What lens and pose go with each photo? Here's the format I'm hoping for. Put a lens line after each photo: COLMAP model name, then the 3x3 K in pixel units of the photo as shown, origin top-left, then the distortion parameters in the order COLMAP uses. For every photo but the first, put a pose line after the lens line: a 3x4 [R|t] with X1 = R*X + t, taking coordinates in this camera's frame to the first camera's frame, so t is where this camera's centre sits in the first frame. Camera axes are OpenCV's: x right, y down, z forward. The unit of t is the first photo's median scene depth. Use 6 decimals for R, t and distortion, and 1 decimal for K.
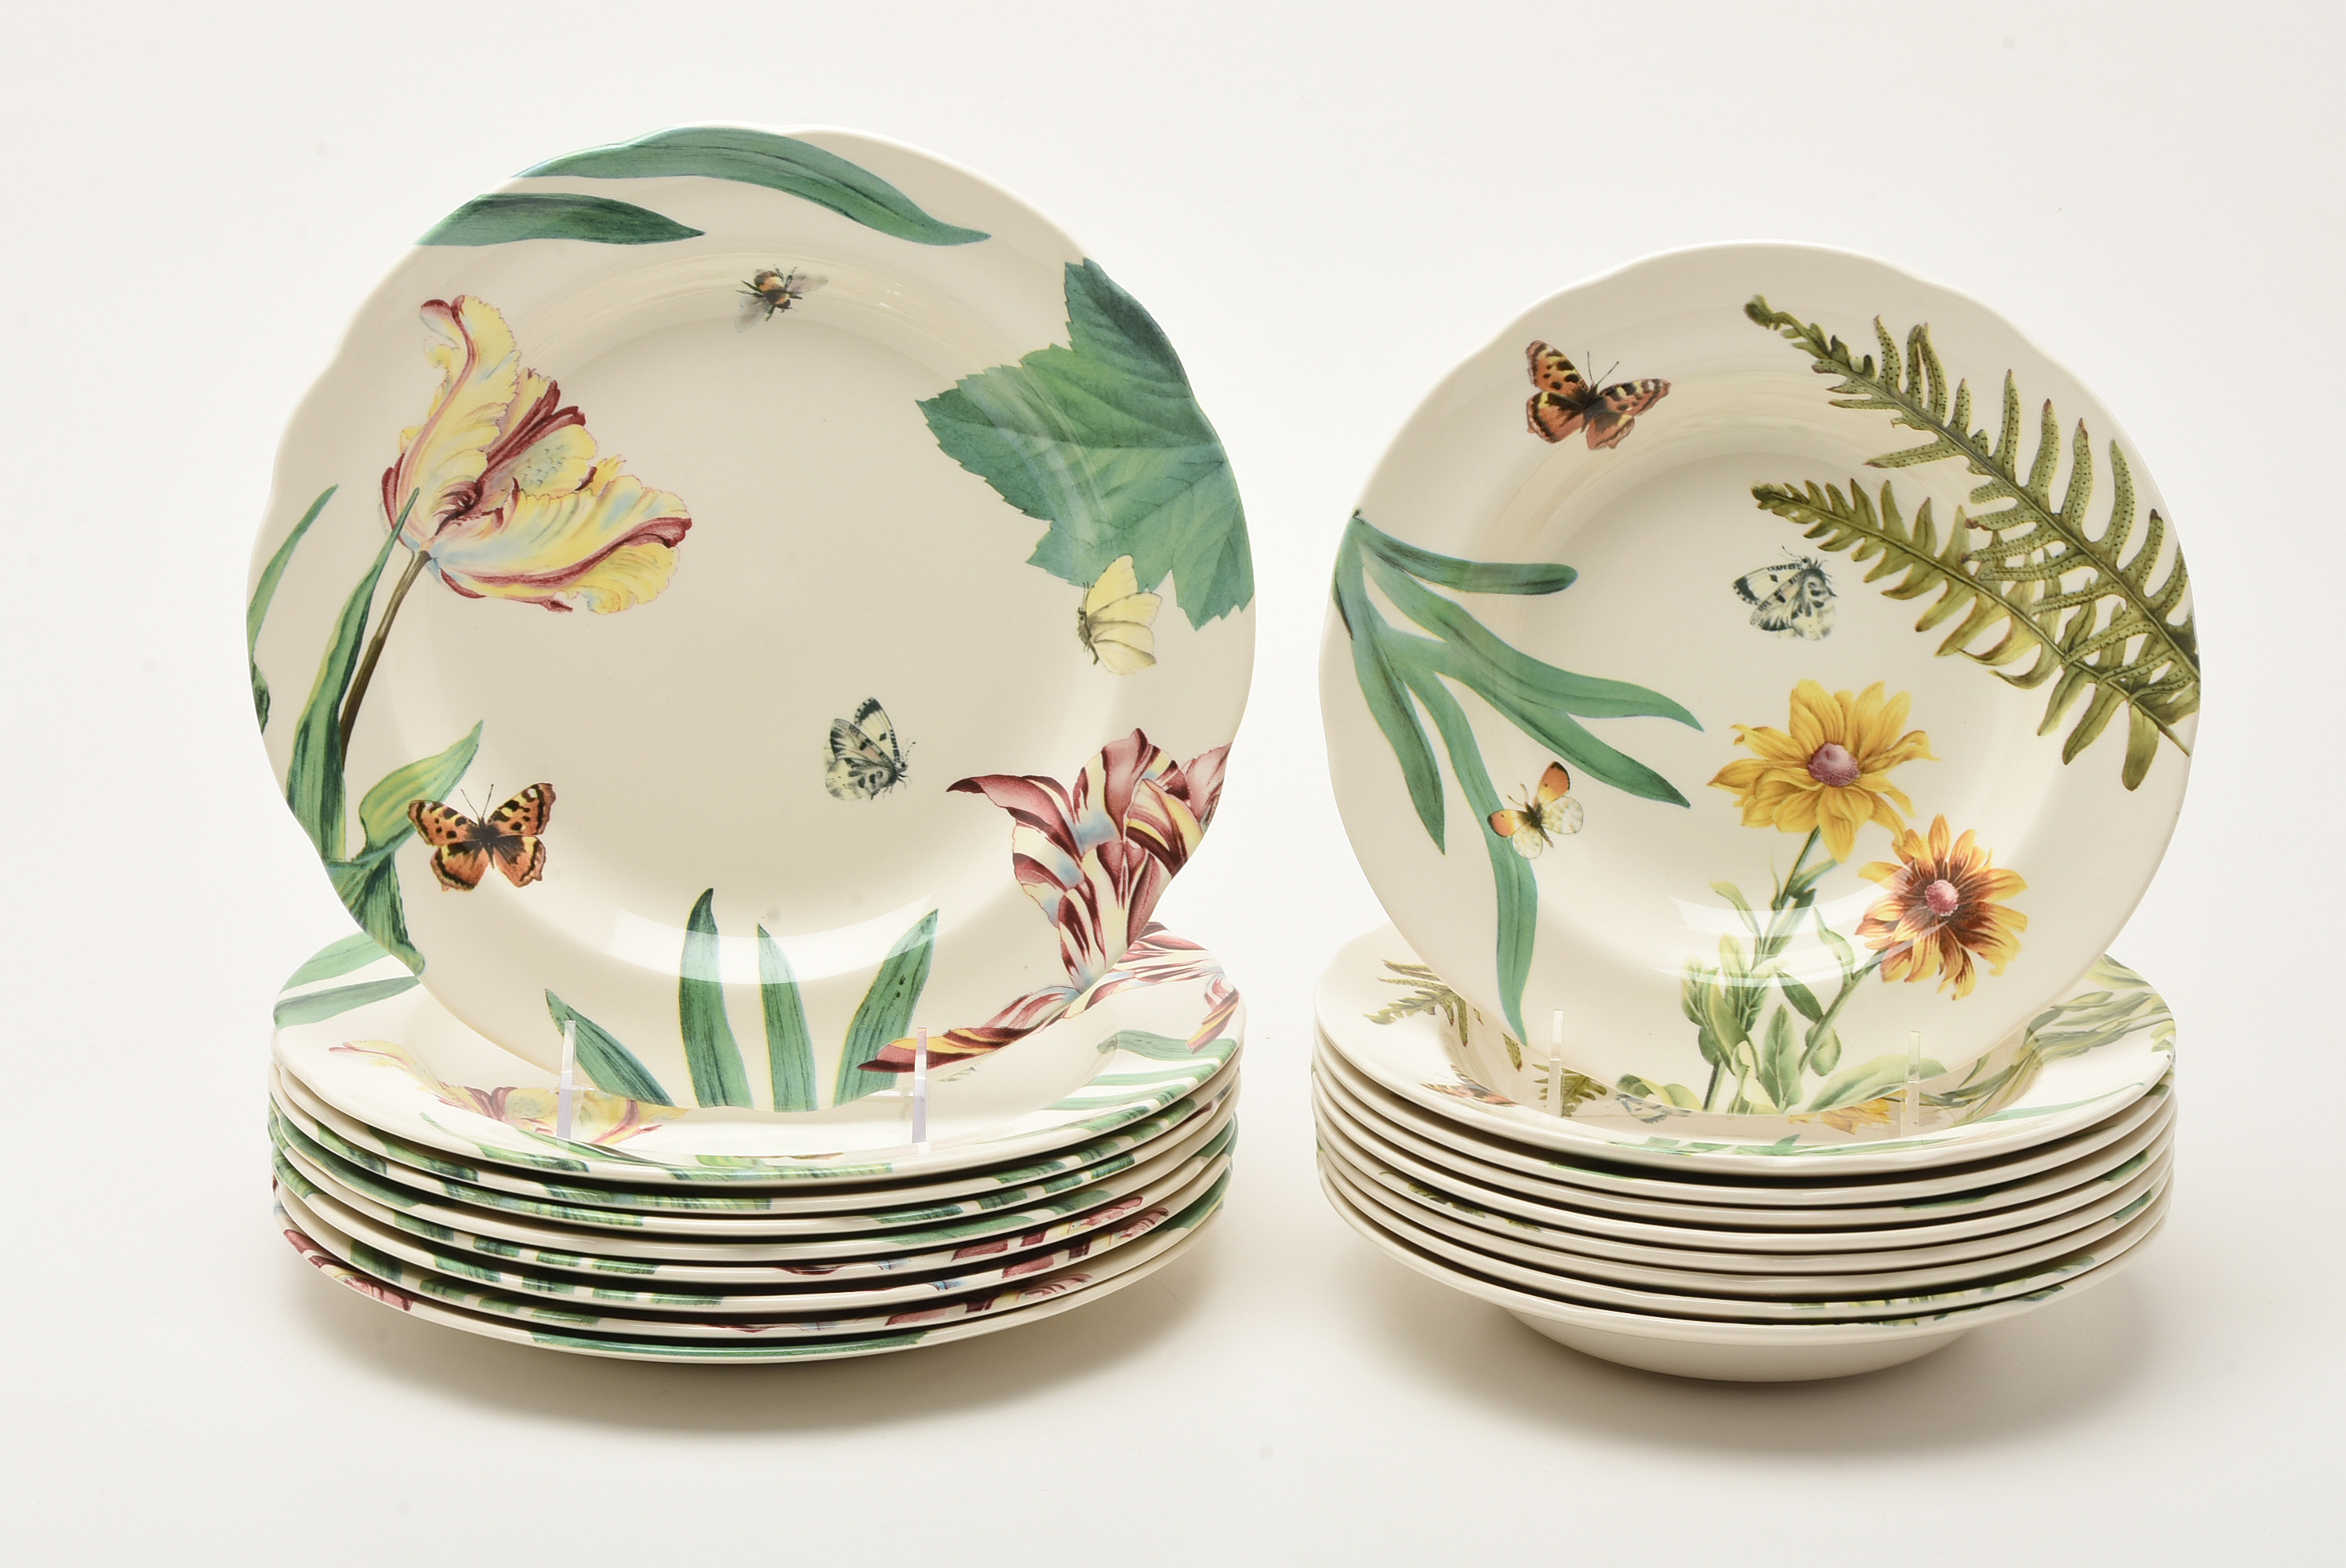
lens RADIAL K [[4961.2, 0, 1173.0], [0, 4961.2, 784.0], [0, 0, 1]] dist [-0.015165, 0.134748]
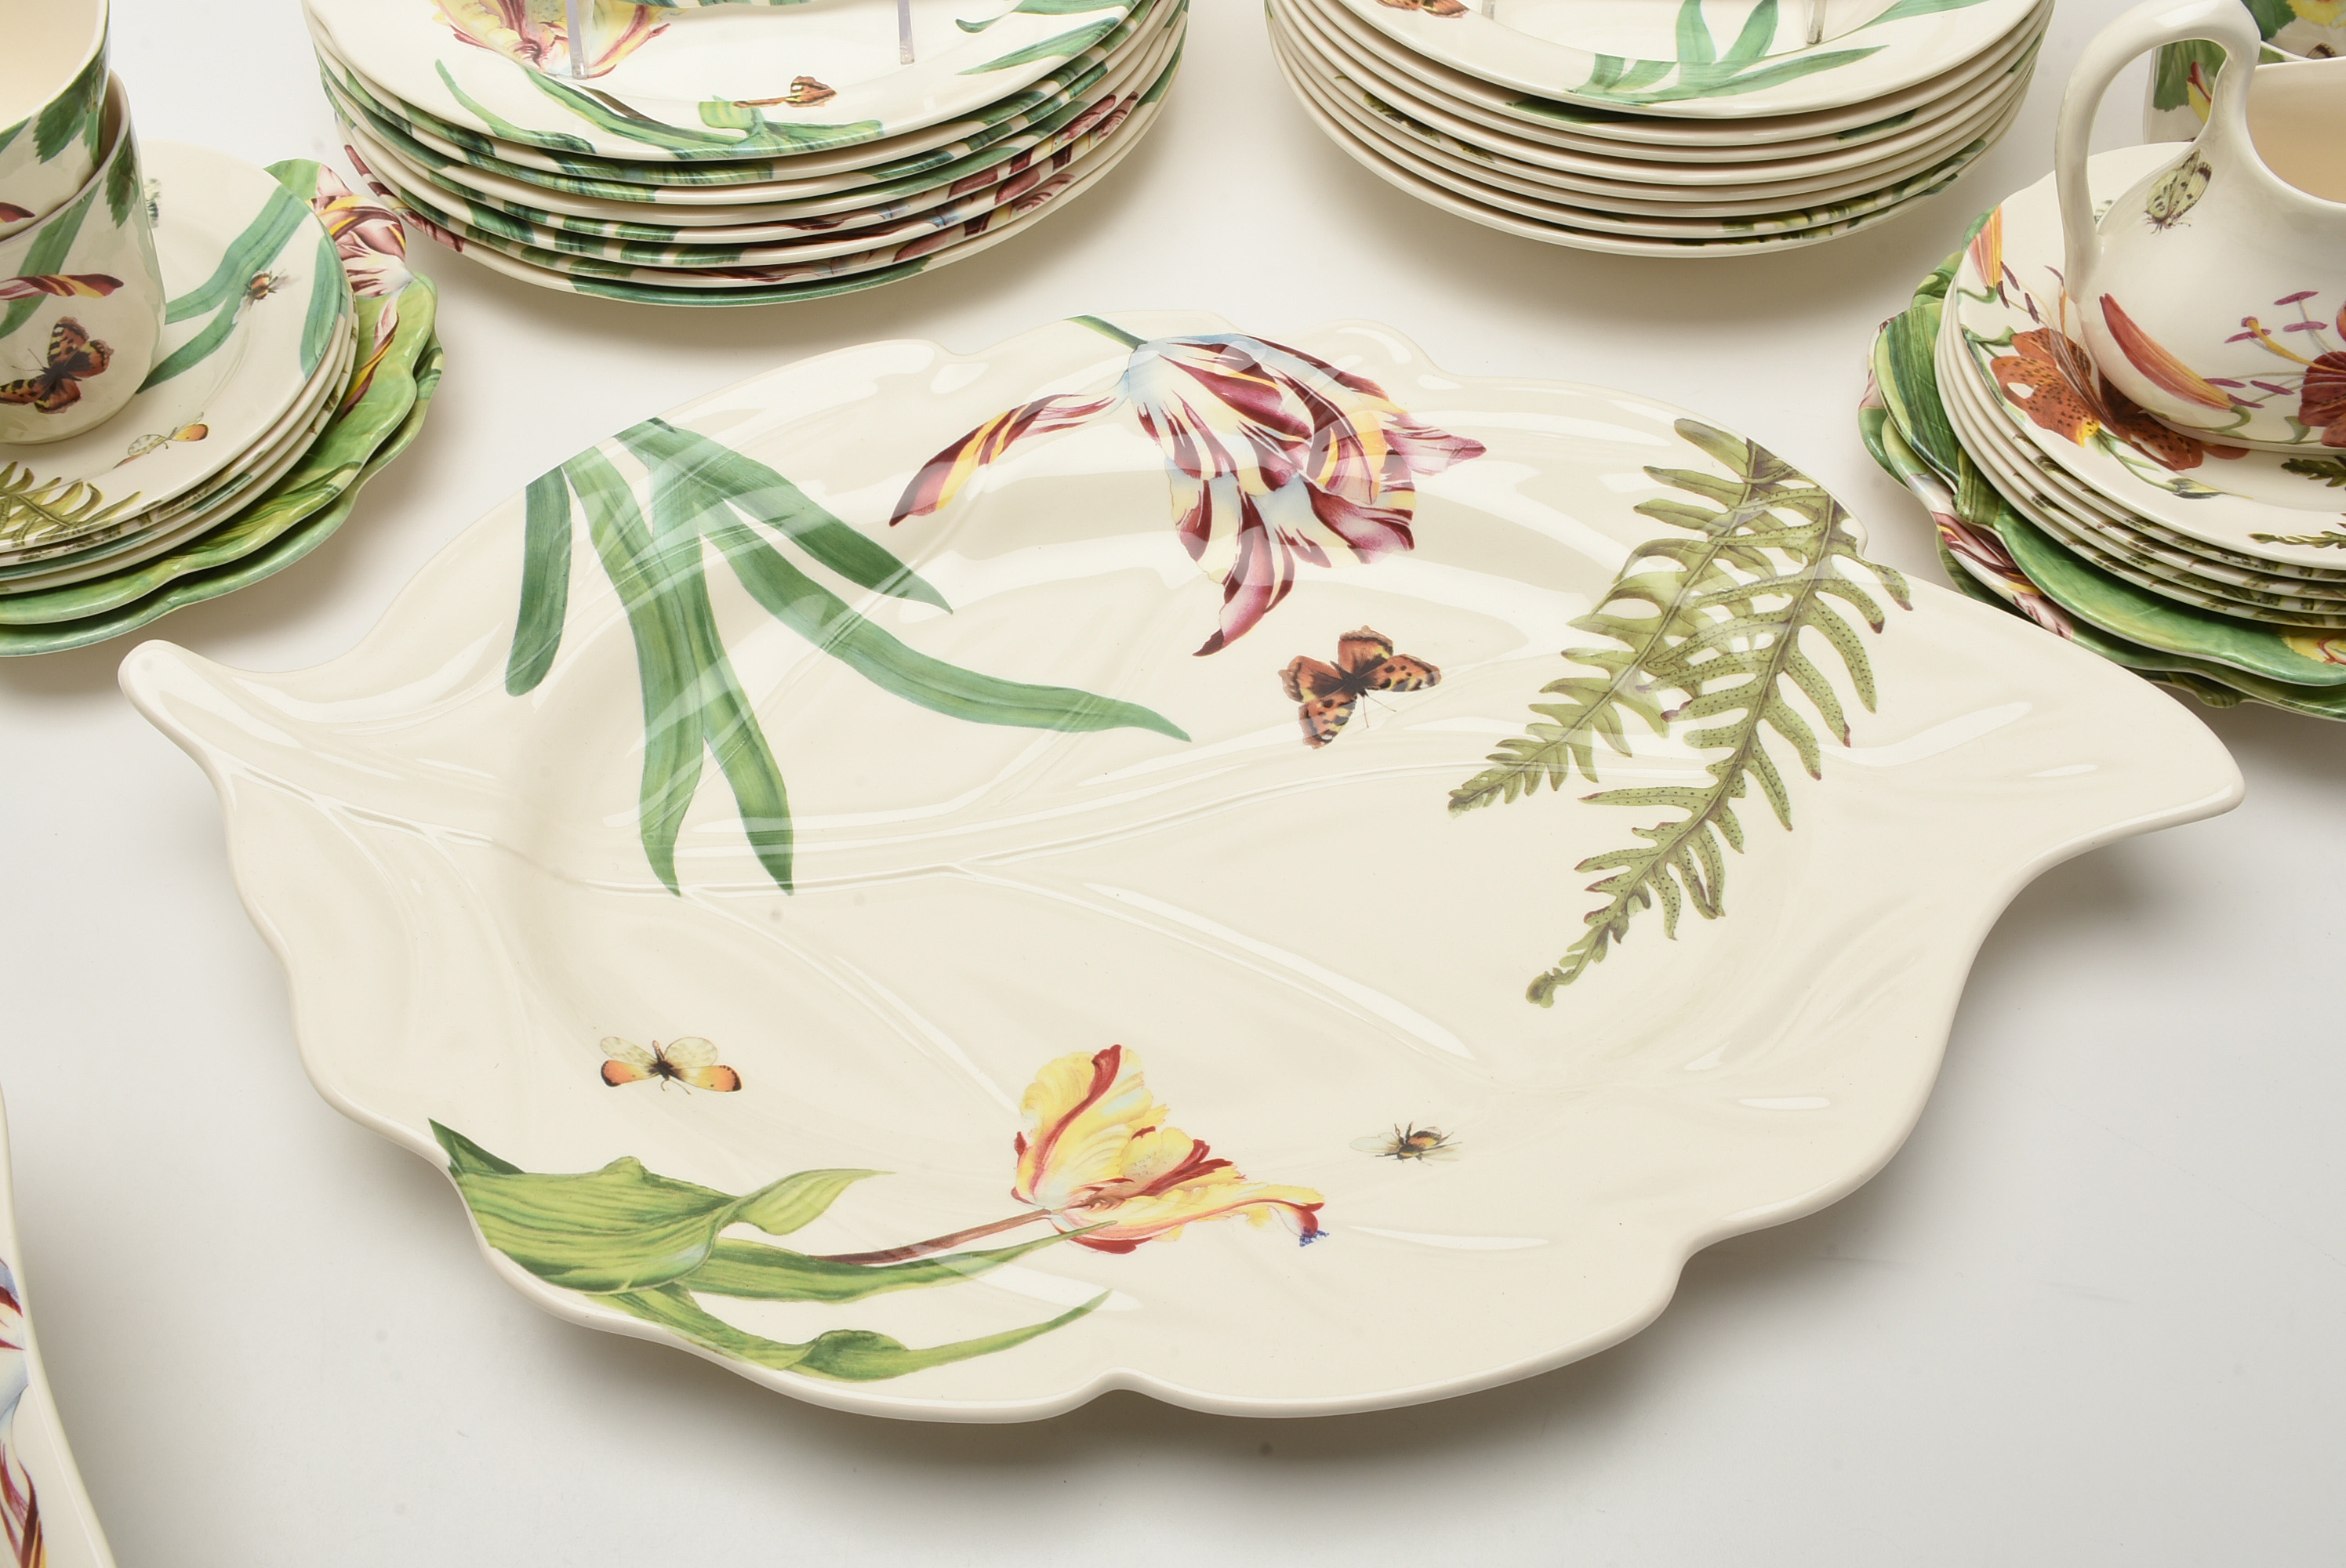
lens RADIAL K [[2295.2, 0, 1173.0], [0, 2295.2, 784.0], [0, 0, 1]] dist [-0.020031, -0.006438]
pose [[0.998130, -0.057565, 0.020542, -0.012458], [0.034129, 0.803742, 0.593999, -0.093319], [-0.050704, -0.592187, 0.804204, 0.496167]]
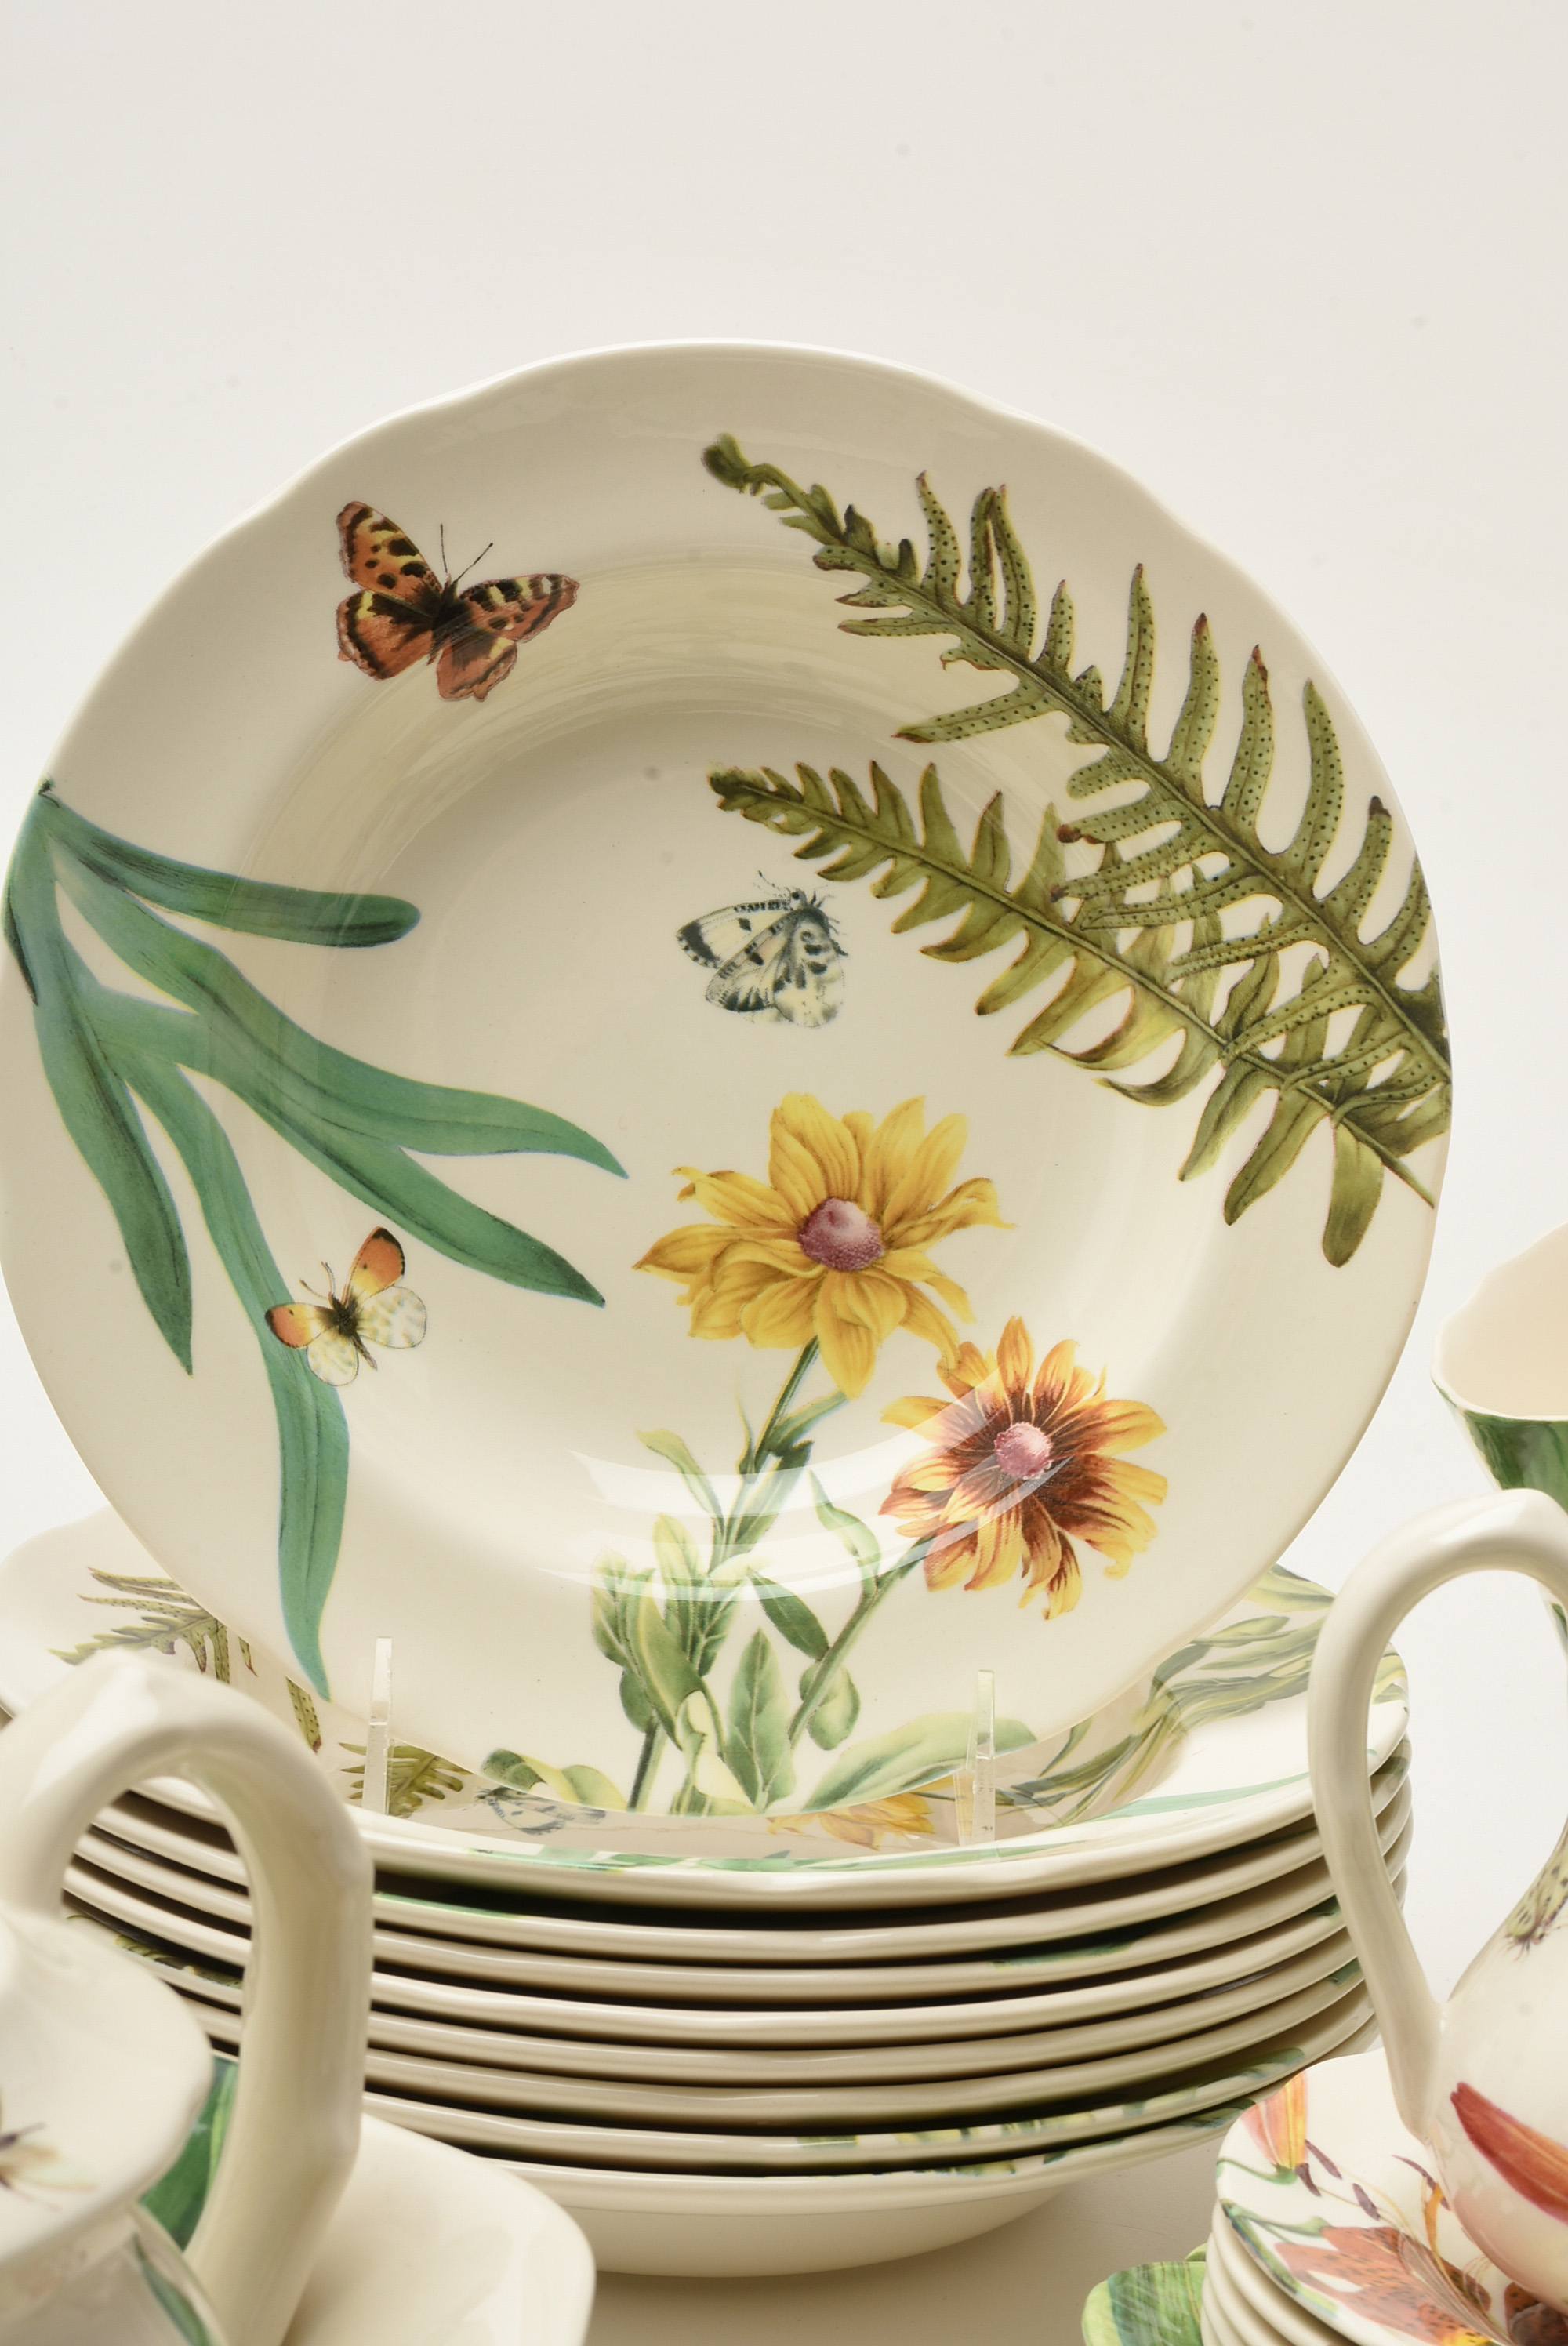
lens RADIAL K [[5046.7, 0, 784.0], [0, 5046.7, 1173.0], [0, 0, 1]] dist [-0.009046, -0.066522]
pose [[0.987170, 0.013683, 0.159085, 0.028804], [0.000471, 0.996068, -0.088594, 0.043679], [-0.159671, 0.087533, 0.983282, 0.402085]]
